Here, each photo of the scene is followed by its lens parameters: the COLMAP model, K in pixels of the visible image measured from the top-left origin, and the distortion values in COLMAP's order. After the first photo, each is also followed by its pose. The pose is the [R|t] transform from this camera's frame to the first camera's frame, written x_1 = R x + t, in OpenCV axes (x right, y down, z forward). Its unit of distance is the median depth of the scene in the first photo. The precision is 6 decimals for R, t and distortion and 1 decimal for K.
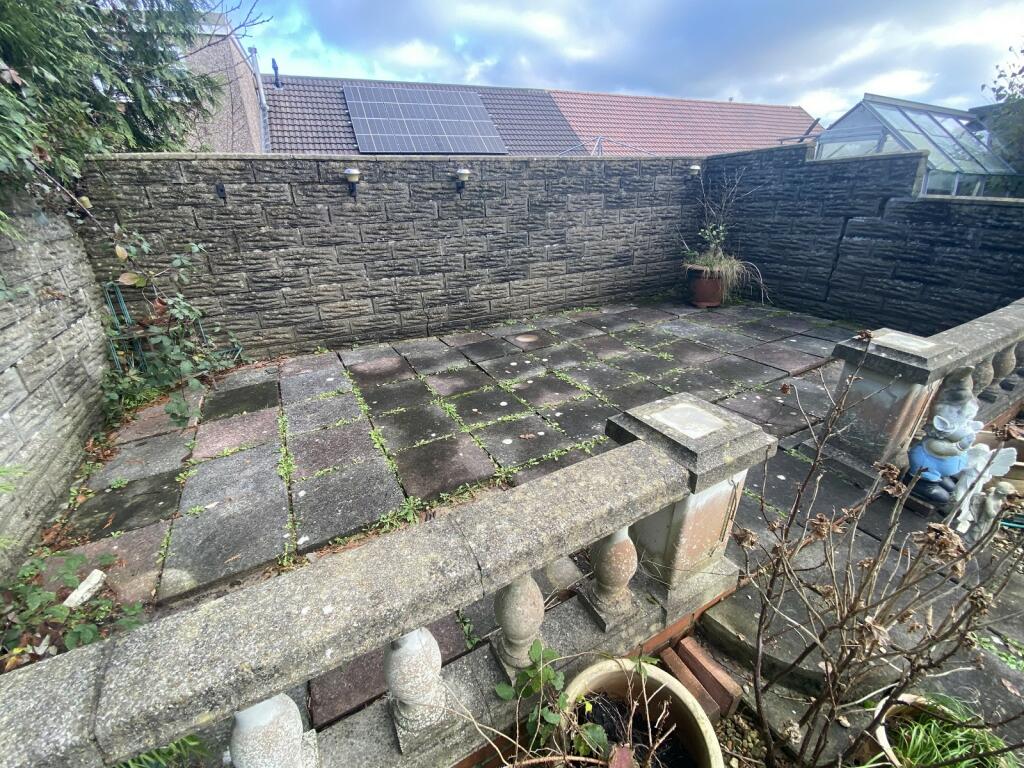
lens RADIAL K [[419.4, 0, 514.9], [0, 419.4, 381.6], [0, 0, 1]] dist [0.022724, -0.023940]
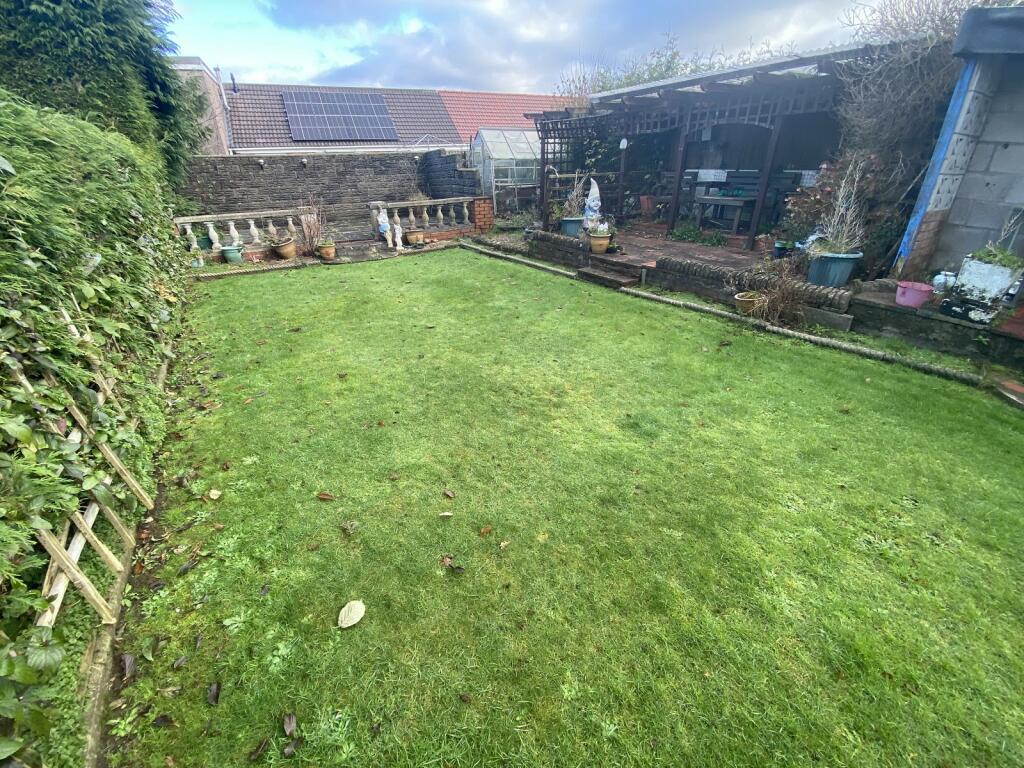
lens RADIAL K [[419.4, 0, 514.9], [0, 419.4, 381.6], [0, 0, 1]] dist [0.022724, -0.023940]
pose [[0.998807, -0.021888, 0.043653, 0.833777], [0.019653, 0.998506, 0.050981, 0.629425], [-0.044704, -0.050062, 0.997745, -1.422883]]
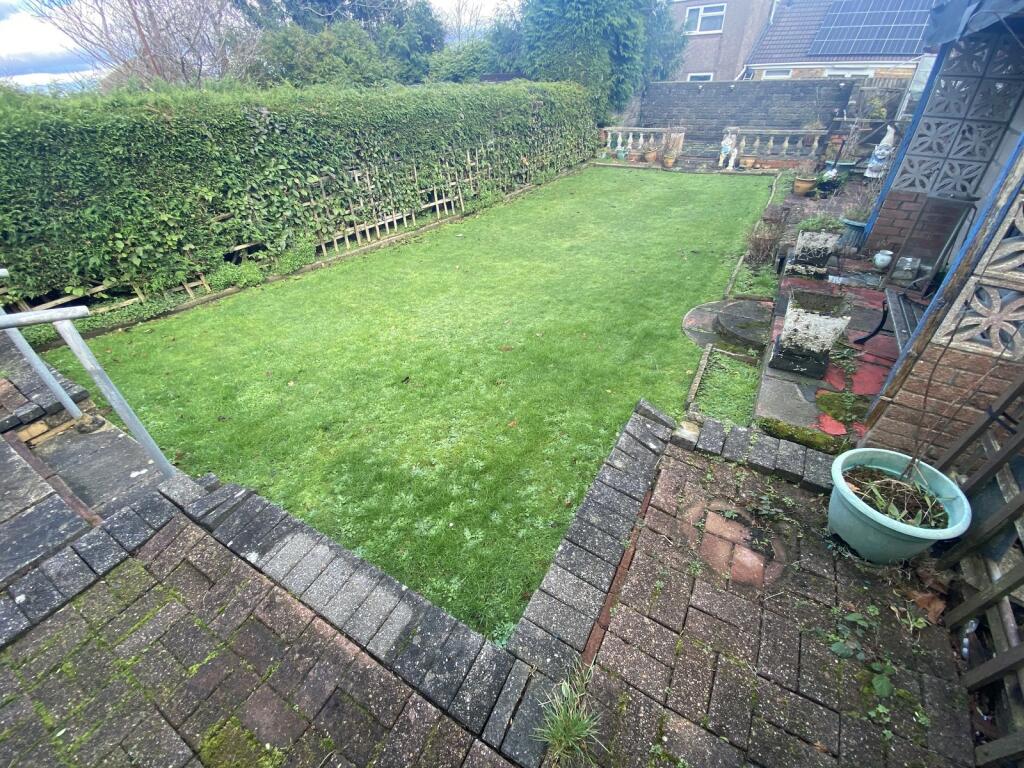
lens RADIAL K [[419.4, 0, 514.9], [0, 419.4, 381.6], [0, 0, 1]] dist [0.022724, -0.023940]
pose [[0.484158, 0.514337, -0.707848, 2.029473], [-0.342052, 0.855868, 0.387932, 0.631717], [0.805352, 0.054300, 0.590305, -1.749100]]
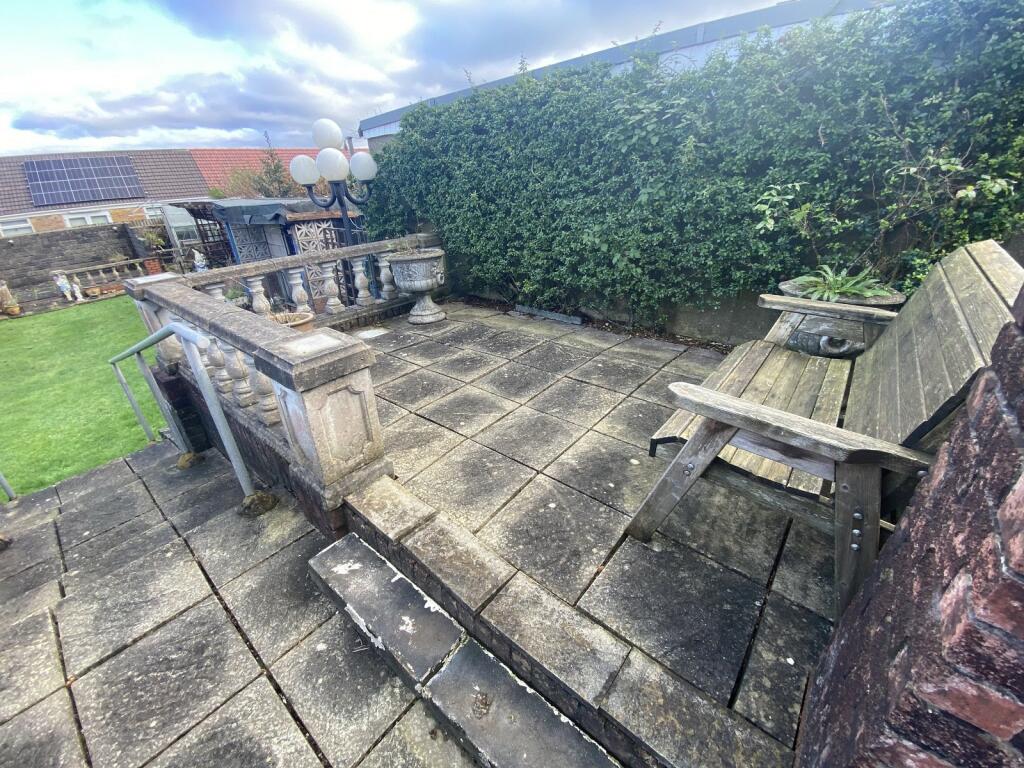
lens RADIAL K [[417.1, 0, 512.0], [0, 417.1, 384.0], [0, 0, 1]] dist [-0.013077, -0.007293]
pose [[0.940968, -0.166777, 0.294558, 2.106316], [0.157215, 0.985974, 0.056030, 0.933320], [-0.299771, -0.006413, 0.953990, -2.776744]]
